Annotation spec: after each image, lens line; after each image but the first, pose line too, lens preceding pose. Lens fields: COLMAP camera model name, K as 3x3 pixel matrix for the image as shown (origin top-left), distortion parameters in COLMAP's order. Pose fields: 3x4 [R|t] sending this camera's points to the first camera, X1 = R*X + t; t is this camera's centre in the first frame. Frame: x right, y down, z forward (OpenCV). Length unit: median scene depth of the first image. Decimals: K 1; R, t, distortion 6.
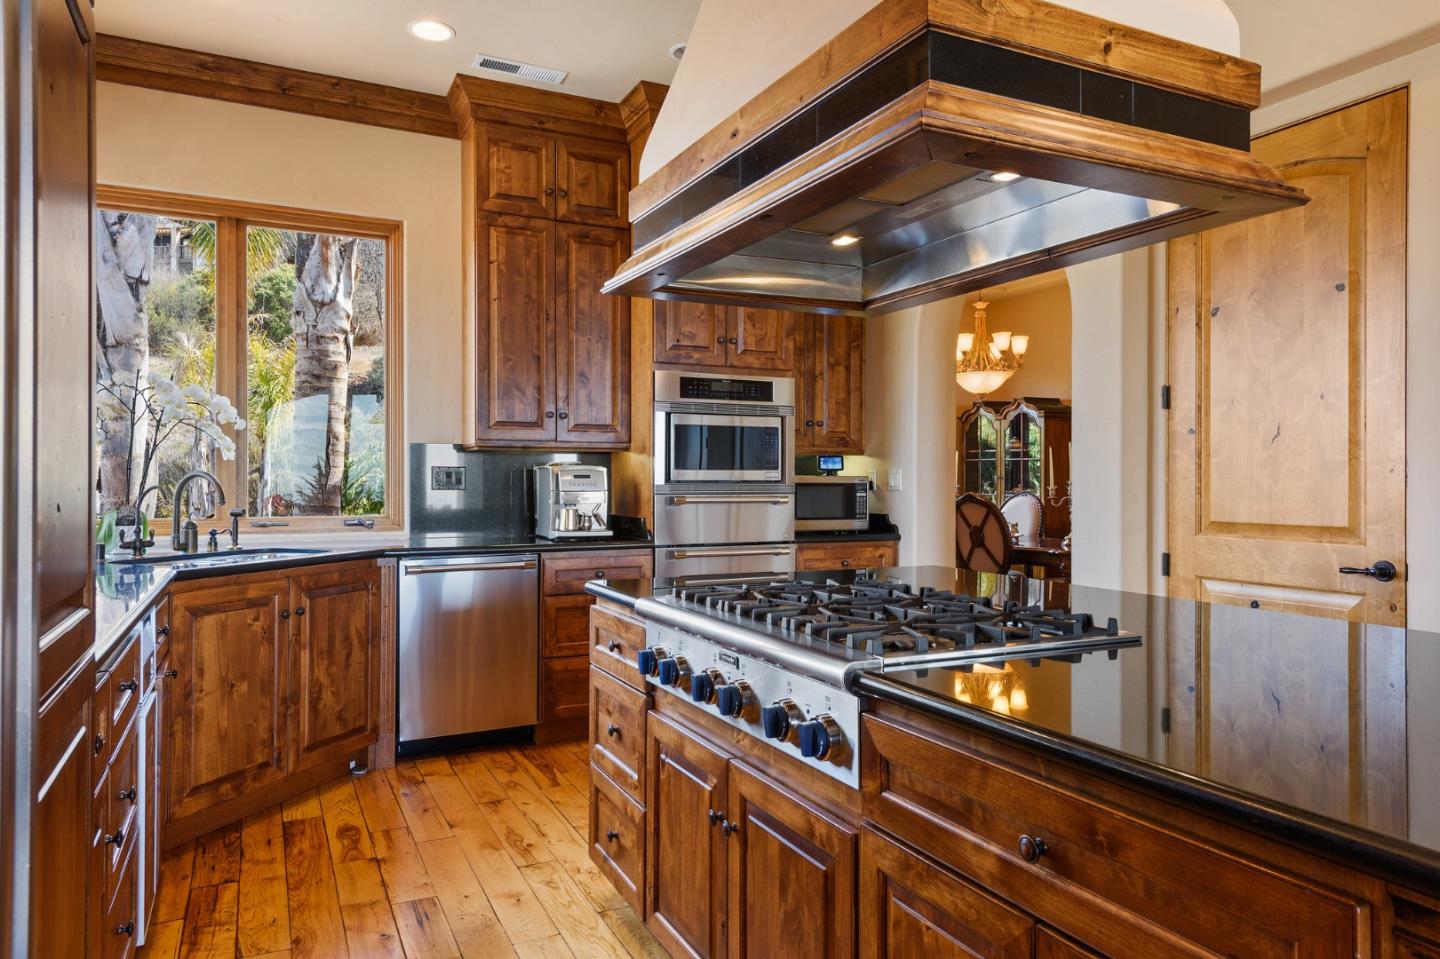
lens RADIAL K [[950.3, 0, 718.9], [0, 950.3, 475.7], [0, 0, 1]] dist [0.000237, -0.001906]
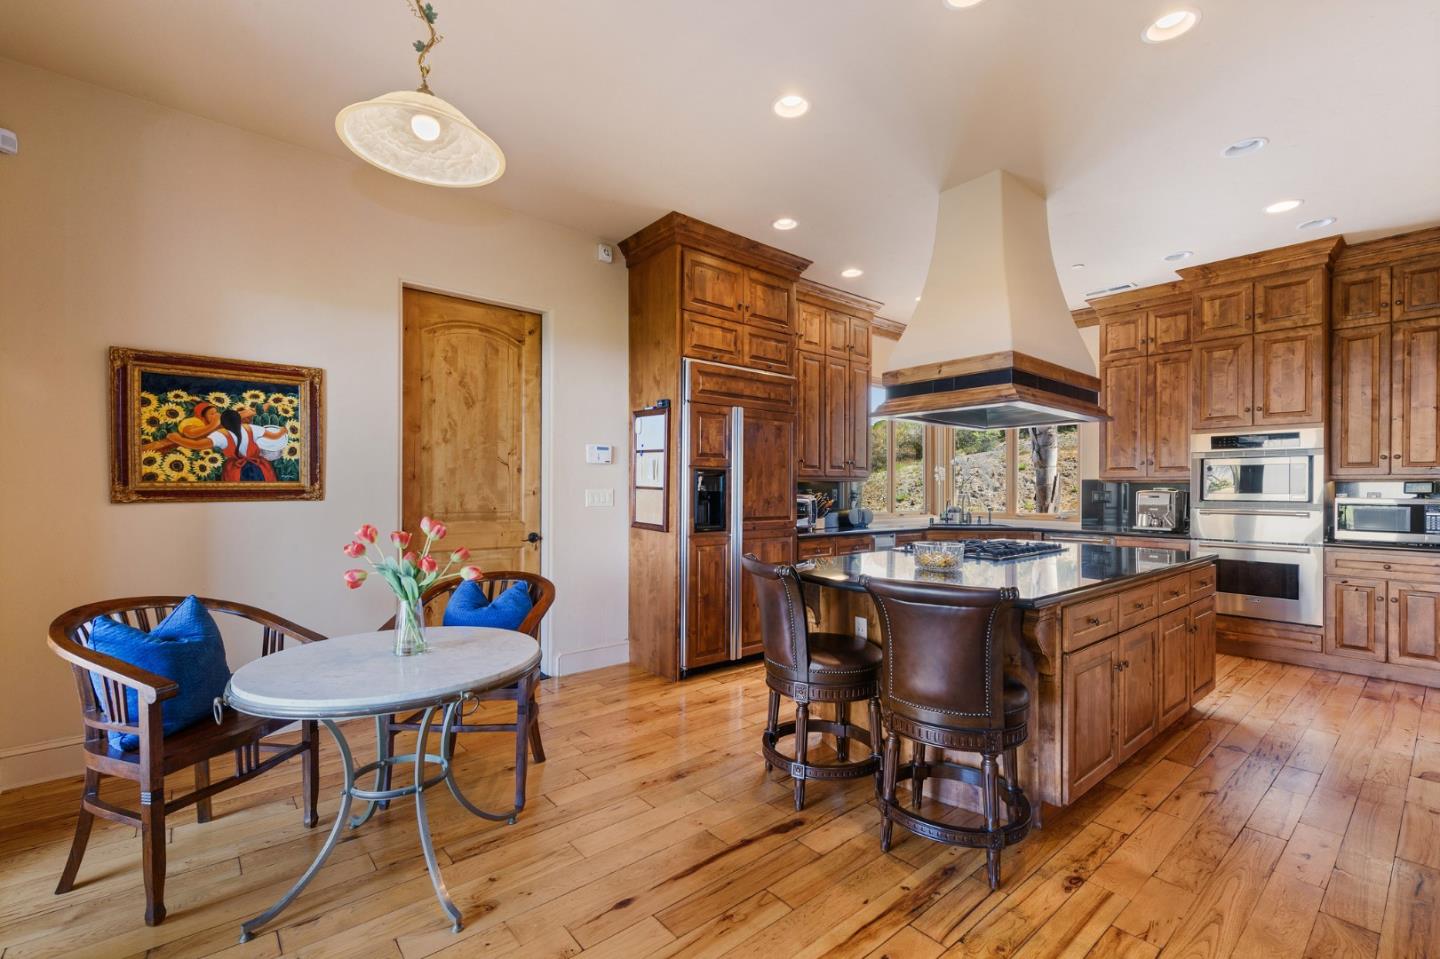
lens RADIAL K [[623.3, 0, 722.9], [0, 623.3, 488.2], [0, 0, 1]] dist [0.008869, -0.000015]
pose [[0.248678, -0.003329, -0.968581, 0.800825], [-0.000237, 0.999994, -0.003497, -0.010428], [0.968586, 0.001099, 0.248675, -0.088685]]
